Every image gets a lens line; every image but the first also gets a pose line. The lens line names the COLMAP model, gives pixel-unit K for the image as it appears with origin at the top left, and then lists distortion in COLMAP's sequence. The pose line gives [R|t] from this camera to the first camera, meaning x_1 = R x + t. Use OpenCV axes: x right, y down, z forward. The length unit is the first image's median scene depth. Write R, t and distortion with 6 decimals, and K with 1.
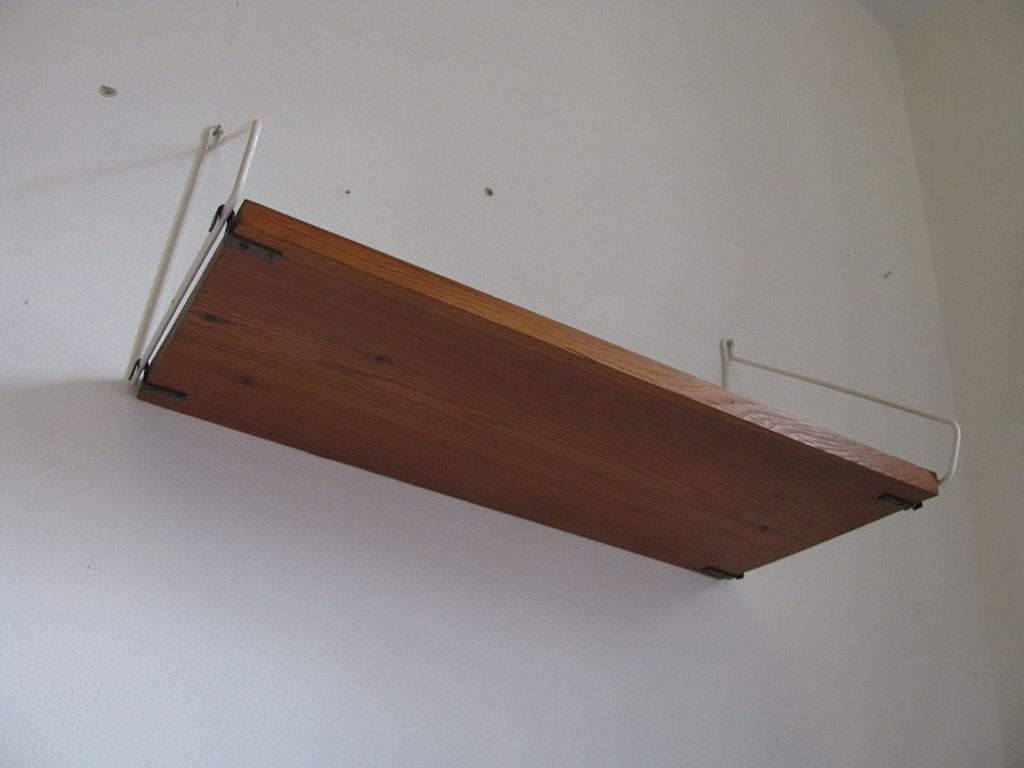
lens RADIAL K [[1075.4, 0, 501.1], [0, 1075.4, 368.3], [0, 0, 1]] dist [-0.222482, 0.257672]
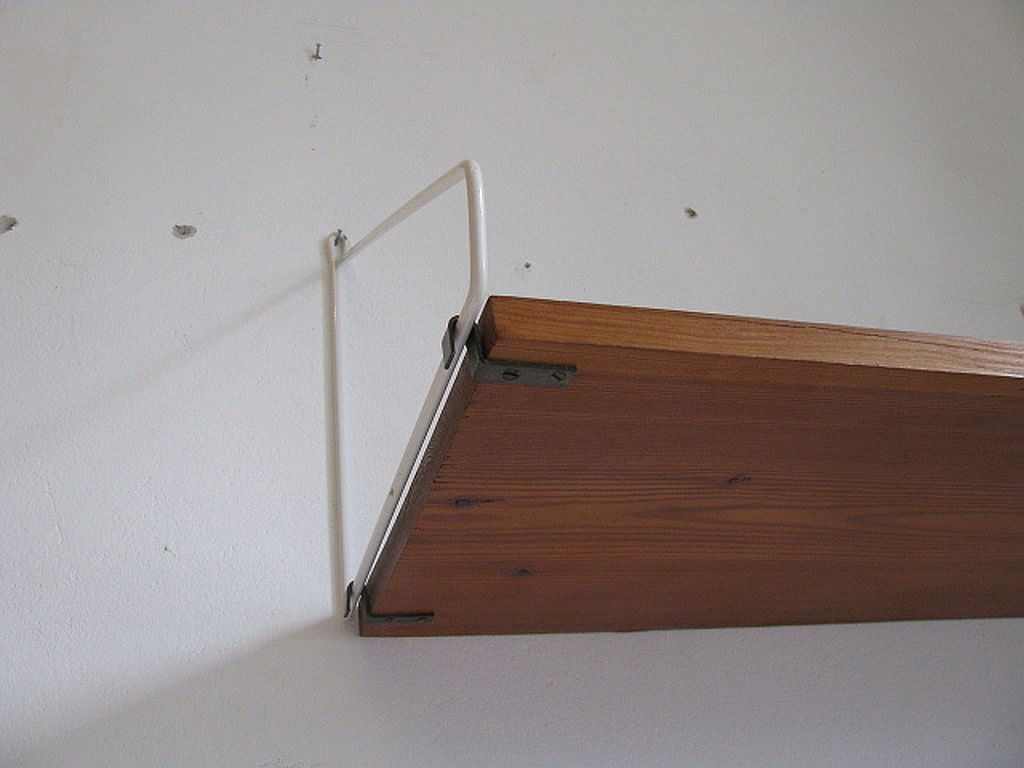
lens RADIAL K [[1075.4, 0, 501.1], [0, 1075.4, 368.3], [0, 0, 1]] dist [-0.222482, 0.257672]
pose [[0.949071, -0.304883, -0.079441, -0.174917], [0.299346, 0.951236, -0.074447, -0.067063], [0.098264, 0.046875, 0.994056, 0.366270]]
